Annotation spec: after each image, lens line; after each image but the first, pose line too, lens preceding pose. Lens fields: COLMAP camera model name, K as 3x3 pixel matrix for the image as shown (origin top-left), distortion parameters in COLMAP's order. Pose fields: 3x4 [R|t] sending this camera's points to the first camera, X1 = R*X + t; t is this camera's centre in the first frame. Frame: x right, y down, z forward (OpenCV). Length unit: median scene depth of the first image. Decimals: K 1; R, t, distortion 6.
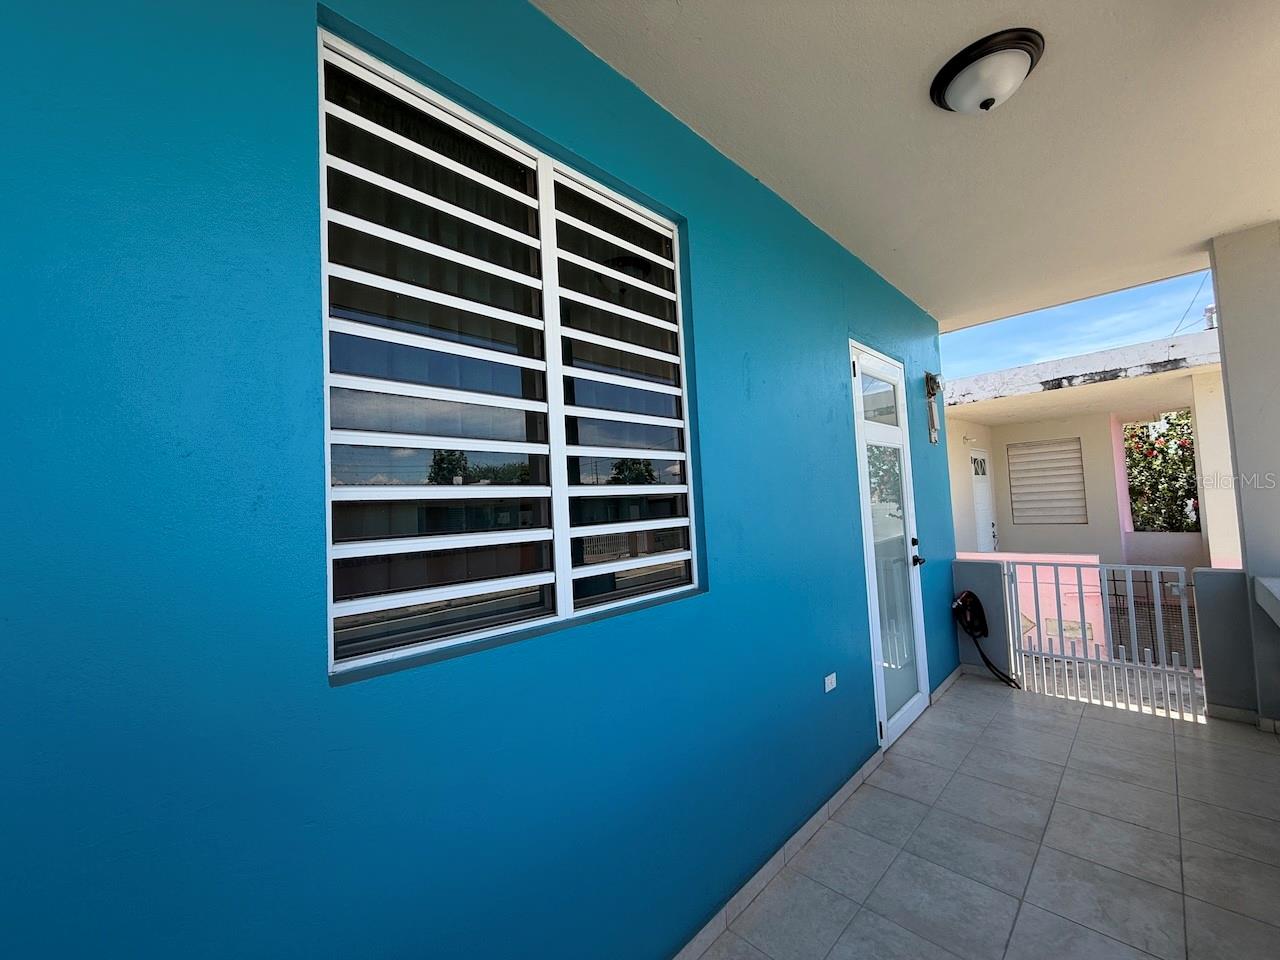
lens RADIAL K [[514.9, 0, 640.0], [0, 514.9, 480.0], [0, 0, 1]] dist [0.000471, -0.000018]
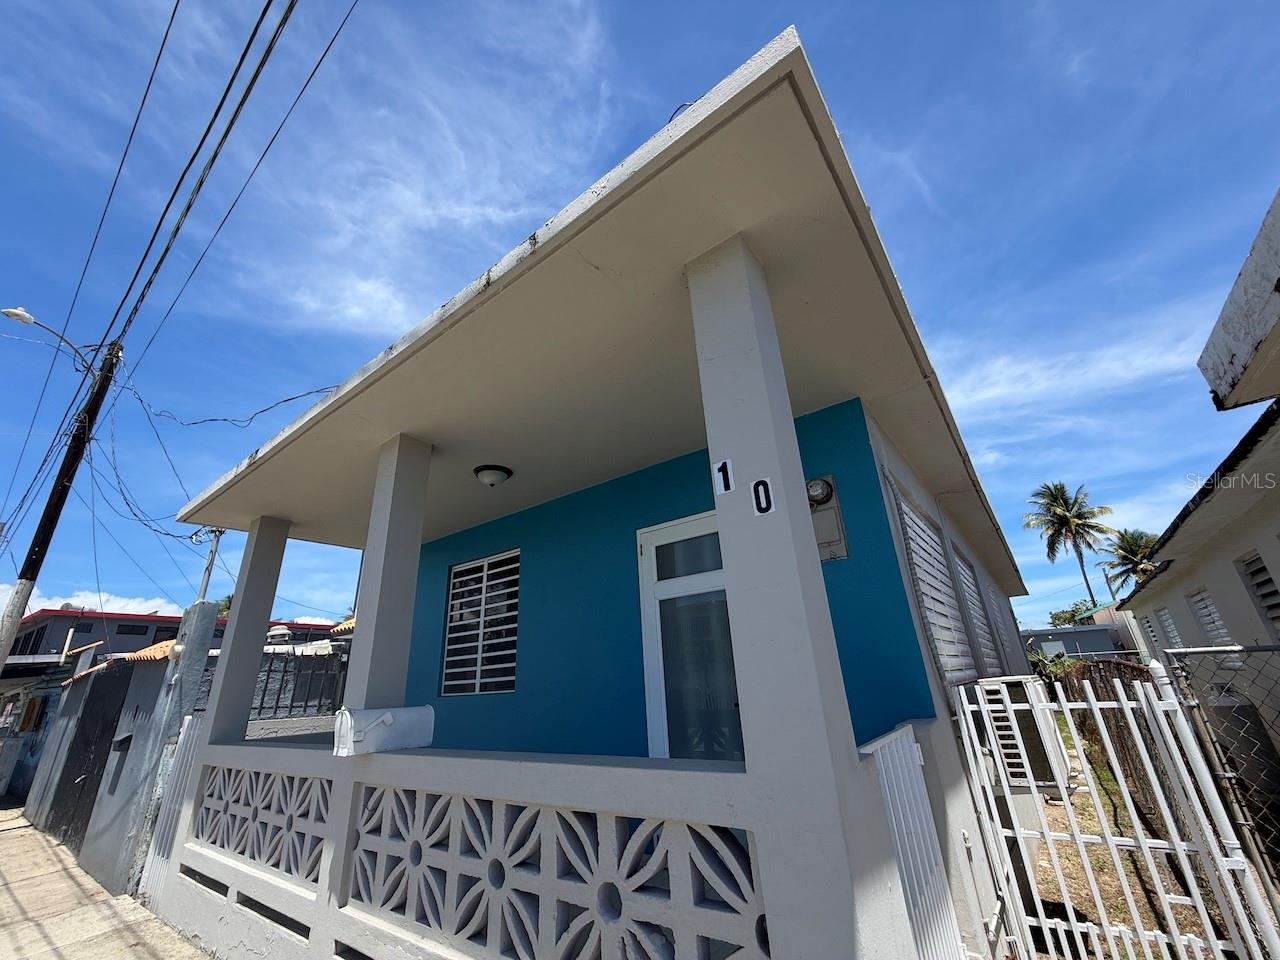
lens RADIAL K [[514.9, 0, 640.0], [0, 514.9, 480.0], [0, 0, 1]] dist [0.000471, -0.000018]
pose [[0.127748, -0.332037, -0.934576, 3.581775], [0.098762, 0.941872, -0.321129, 0.126959], [0.986877, -0.051277, 0.153115, 1.565340]]
